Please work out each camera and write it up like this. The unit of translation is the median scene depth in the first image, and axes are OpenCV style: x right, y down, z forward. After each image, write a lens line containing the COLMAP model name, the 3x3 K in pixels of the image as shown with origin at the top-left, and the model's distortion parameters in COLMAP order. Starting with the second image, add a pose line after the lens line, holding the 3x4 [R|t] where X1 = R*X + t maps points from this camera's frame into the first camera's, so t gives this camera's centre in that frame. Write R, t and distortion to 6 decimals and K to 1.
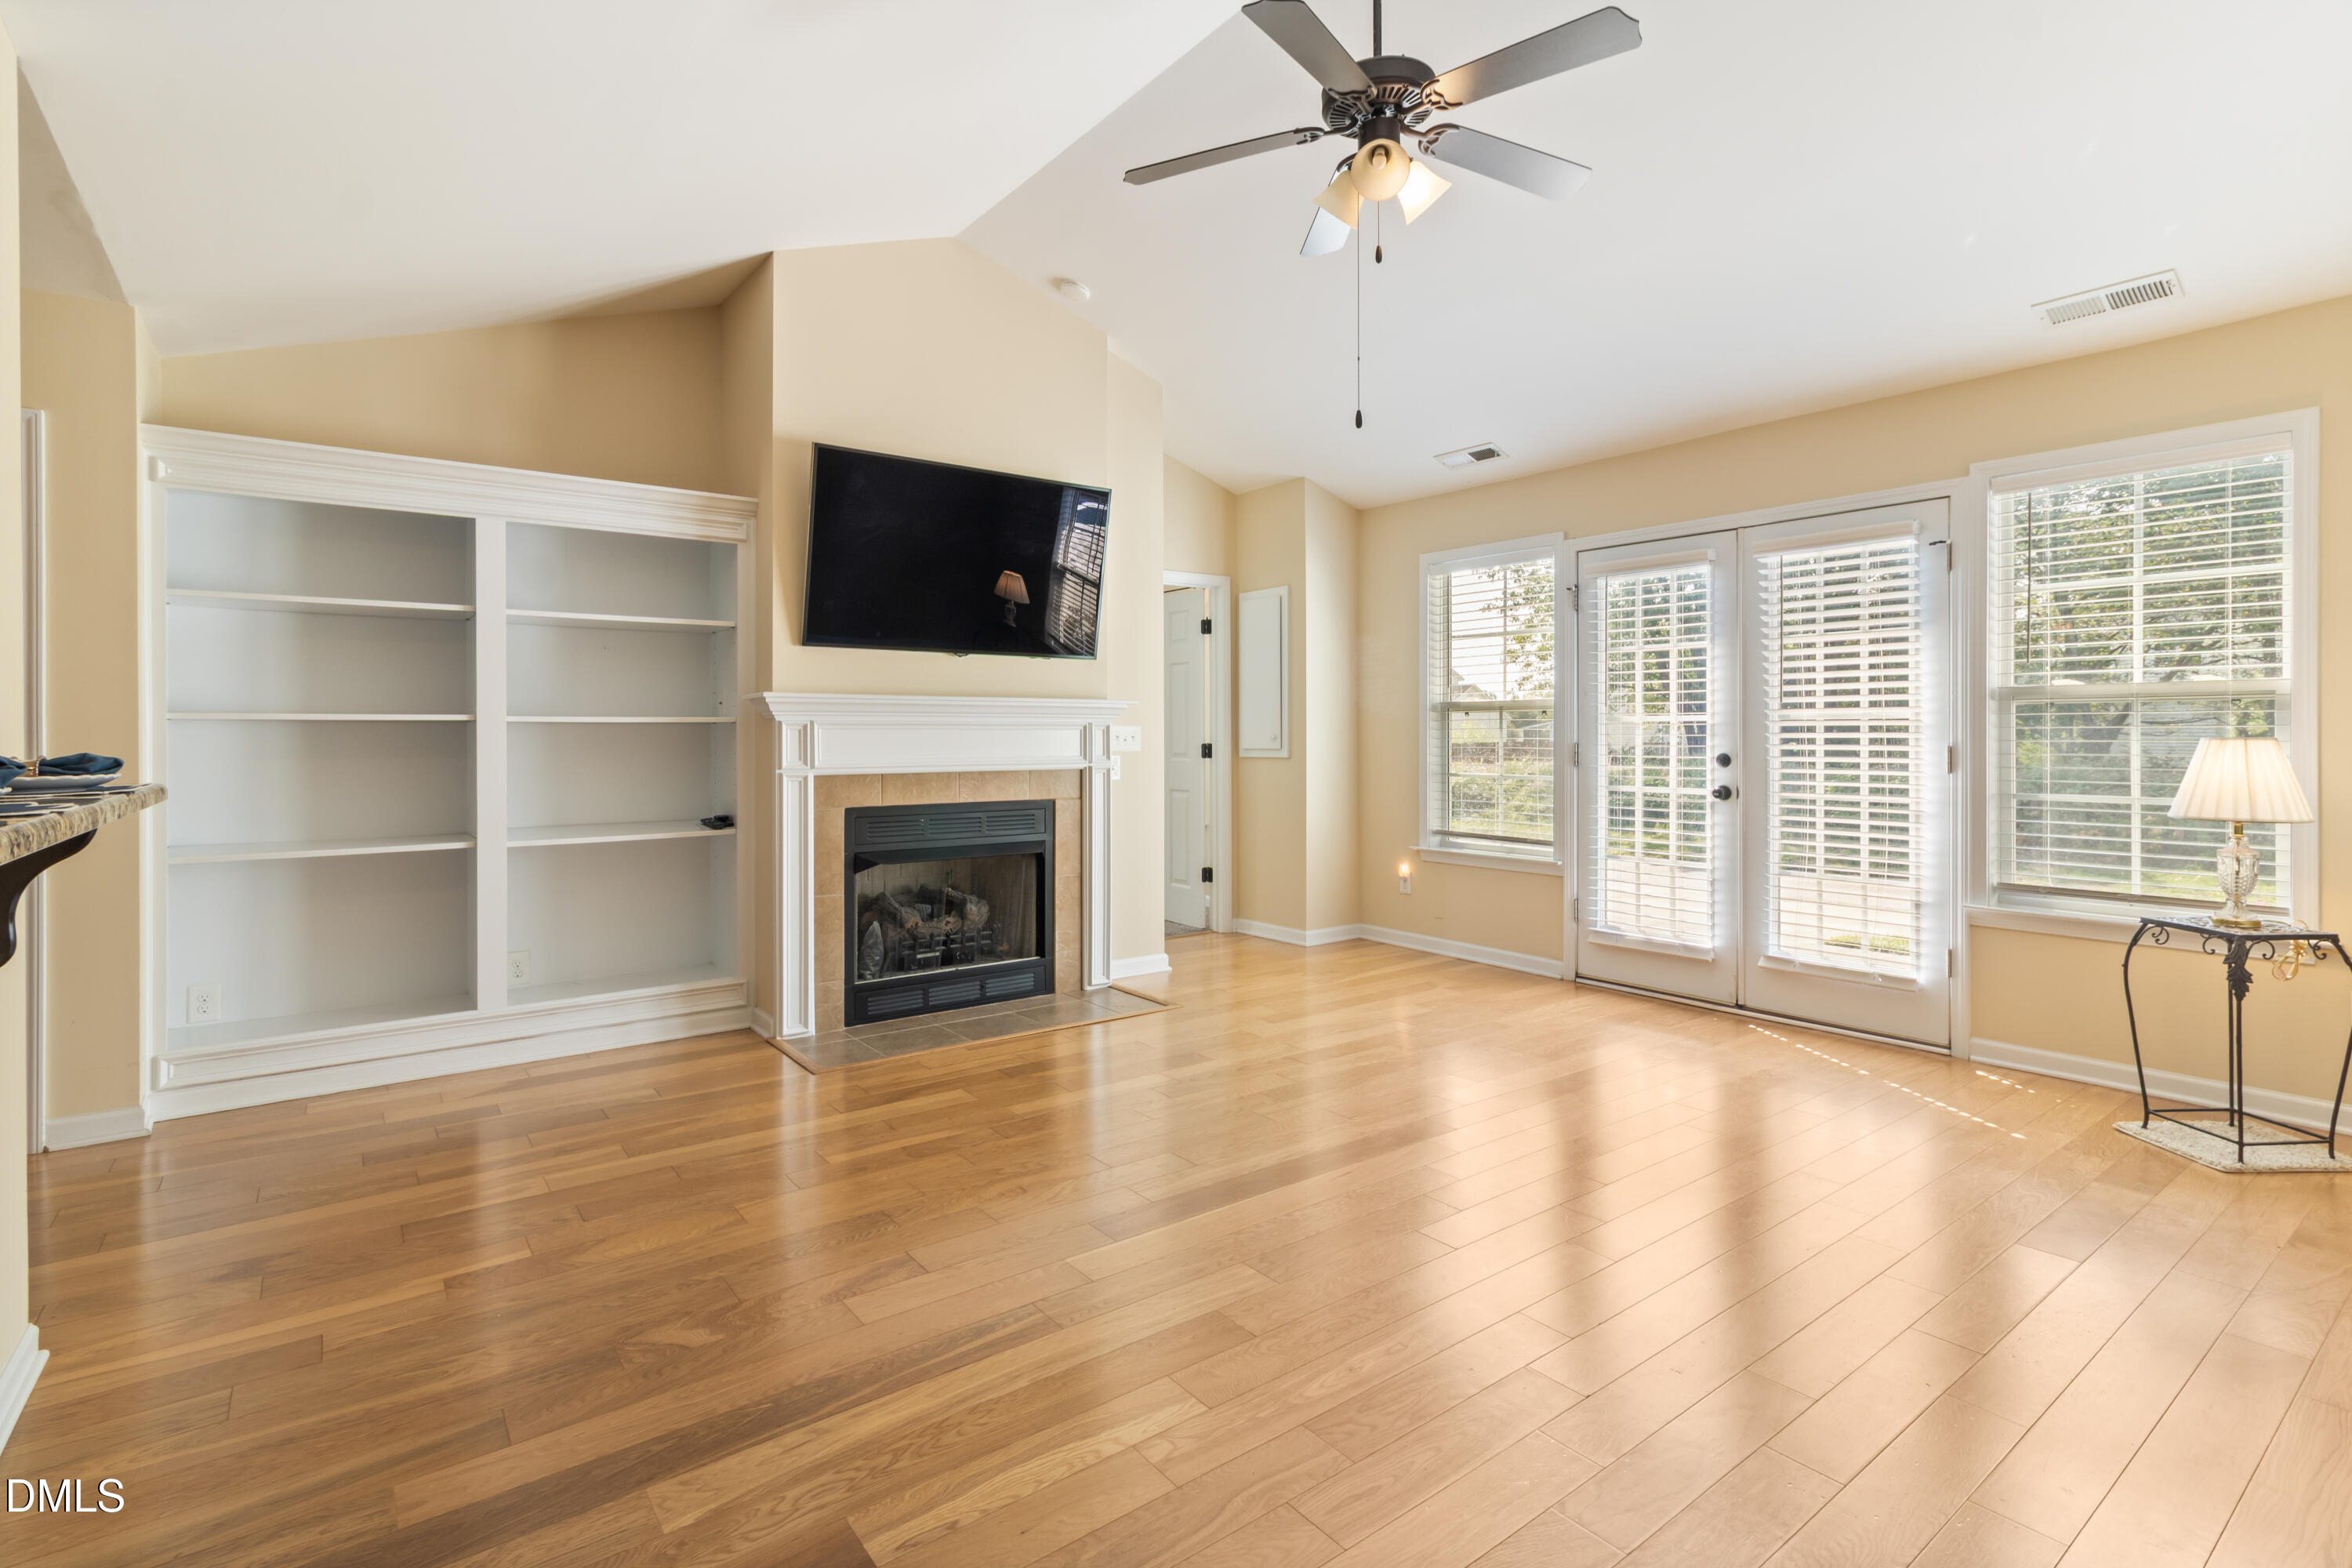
lens RADIAL K [[1113.8, 0, 1176.3], [0, 1113.8, 735.7], [0, 0, 1]] dist [0.004952, -0.000468]
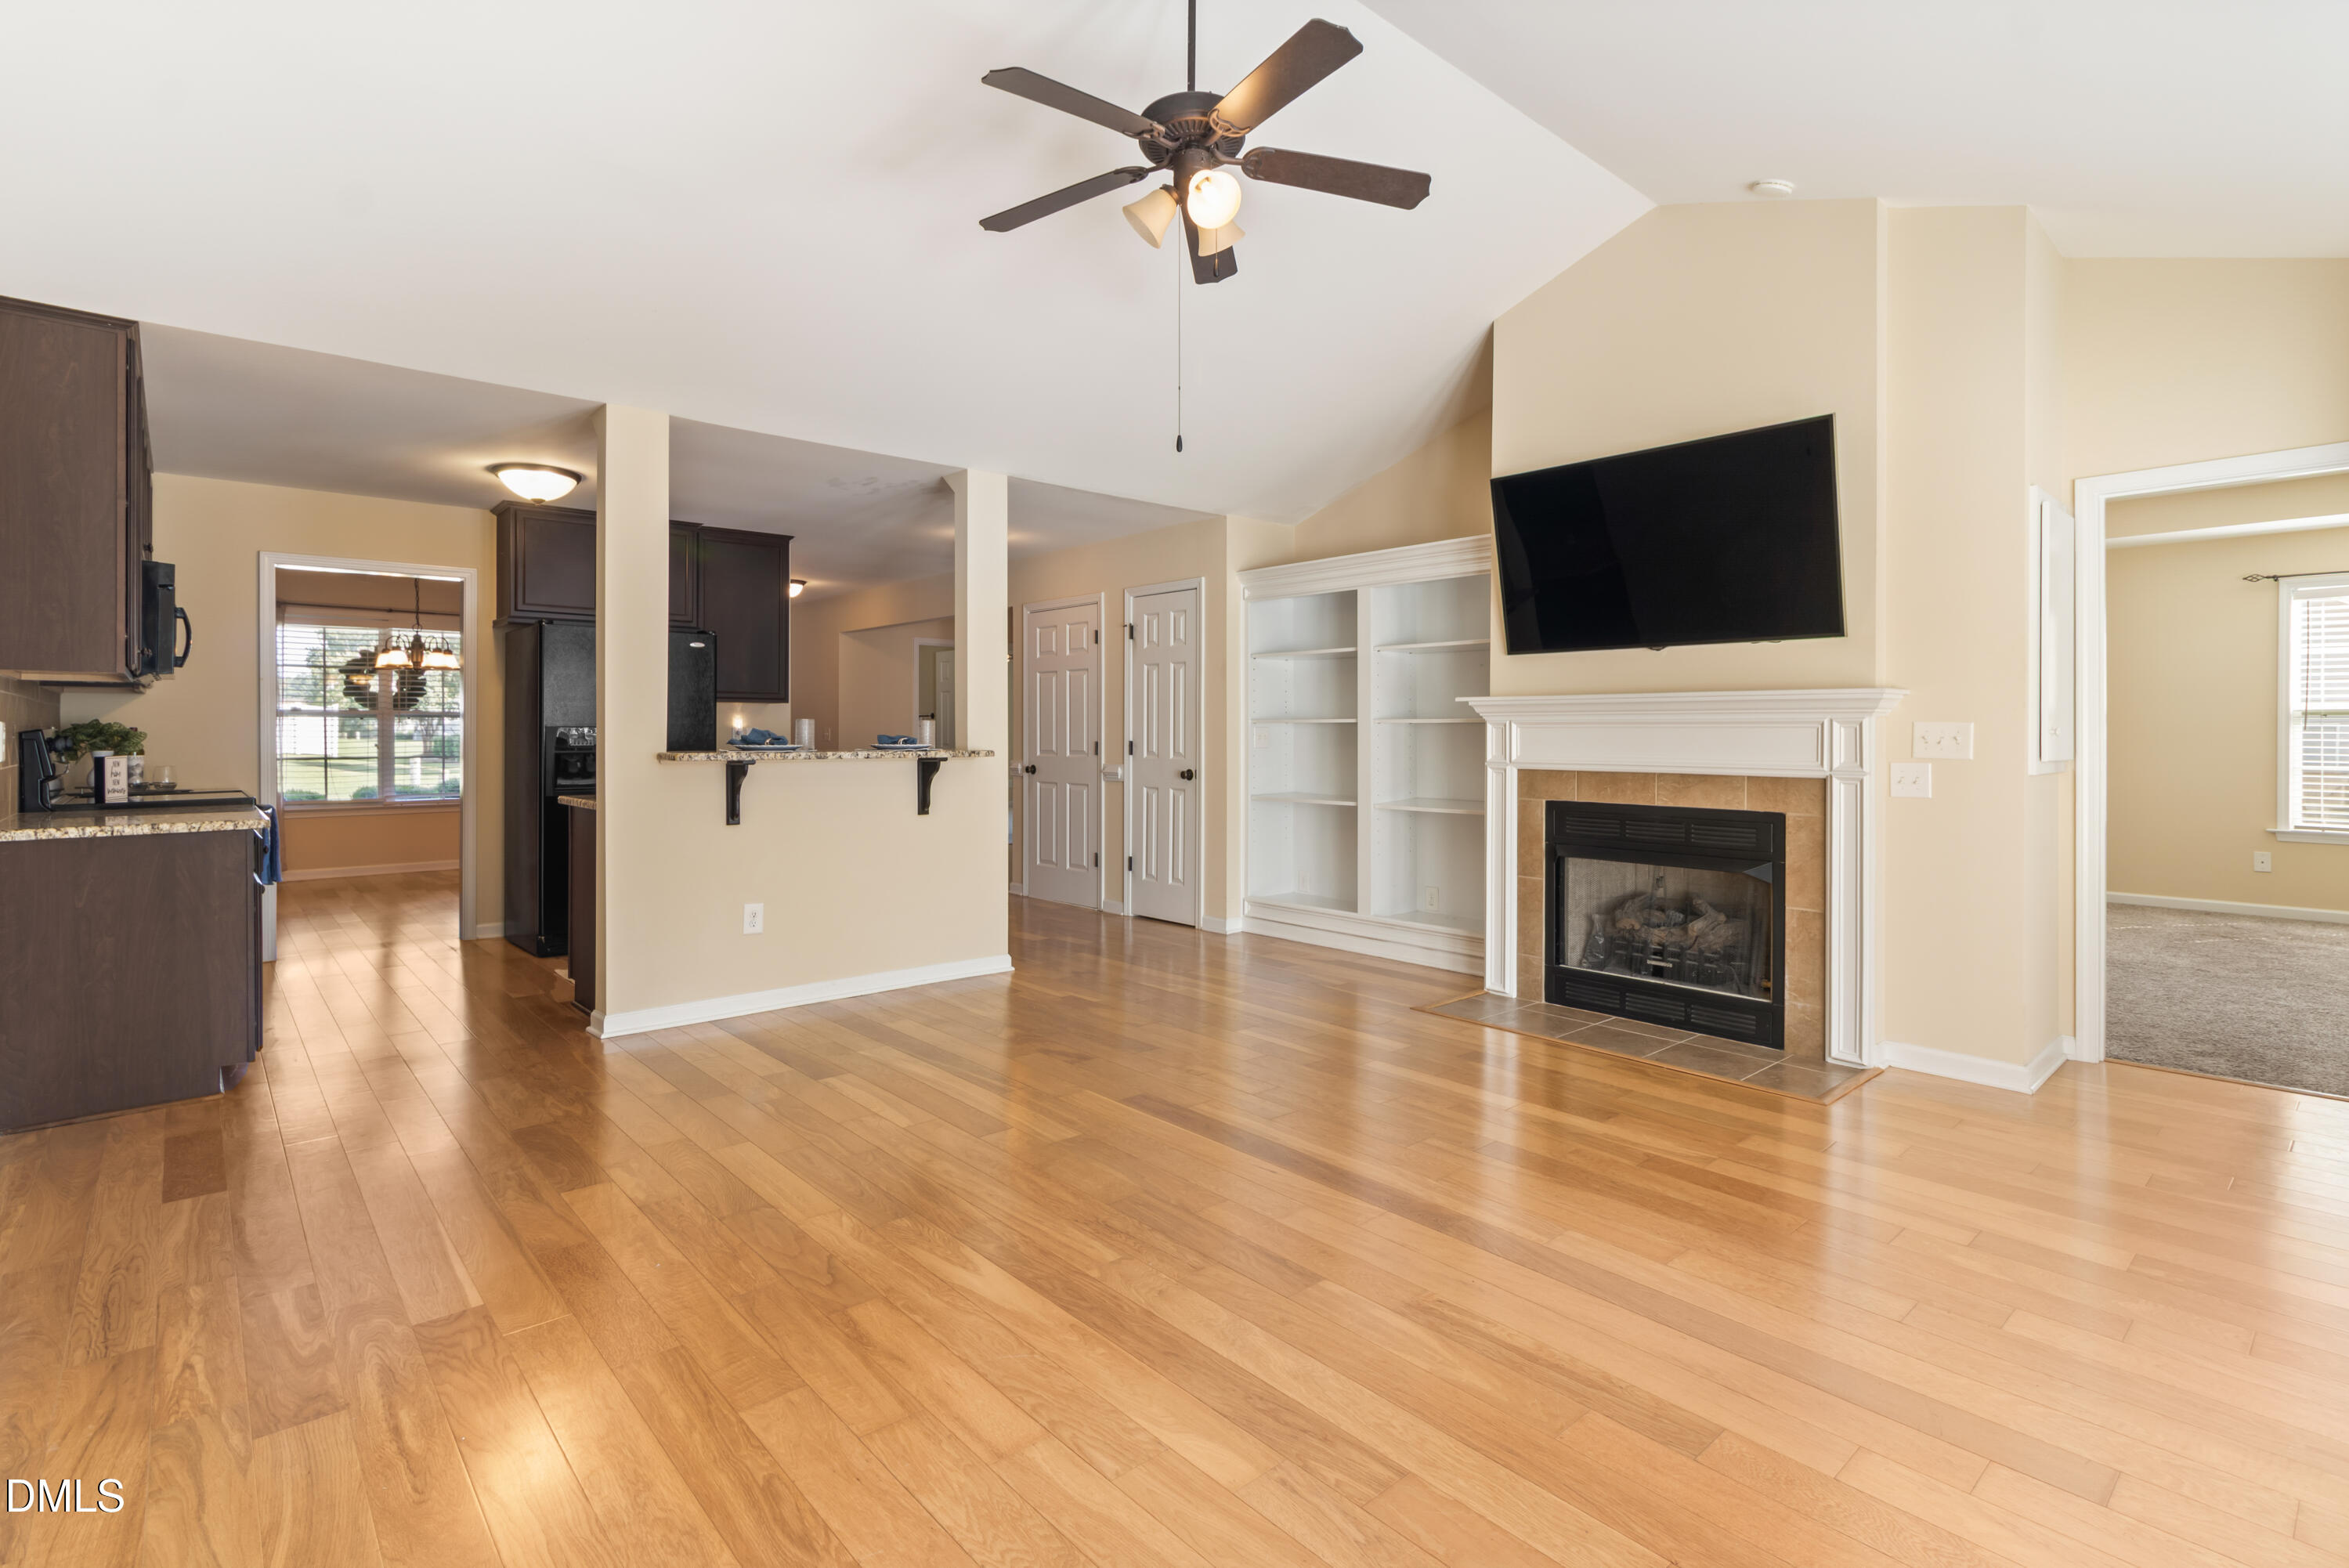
lens RADIAL K [[1112.3, 0, 1178.9], [0, 1112.3, 740.4], [0, 0, 1]] dist [0.004952, -0.000468]
pose [[0.083978, 0.010052, -0.996417, 0.707881], [-0.004230, 0.999944, 0.009731, -0.002537], [0.996459, 0.003398, 0.084016, 0.515795]]
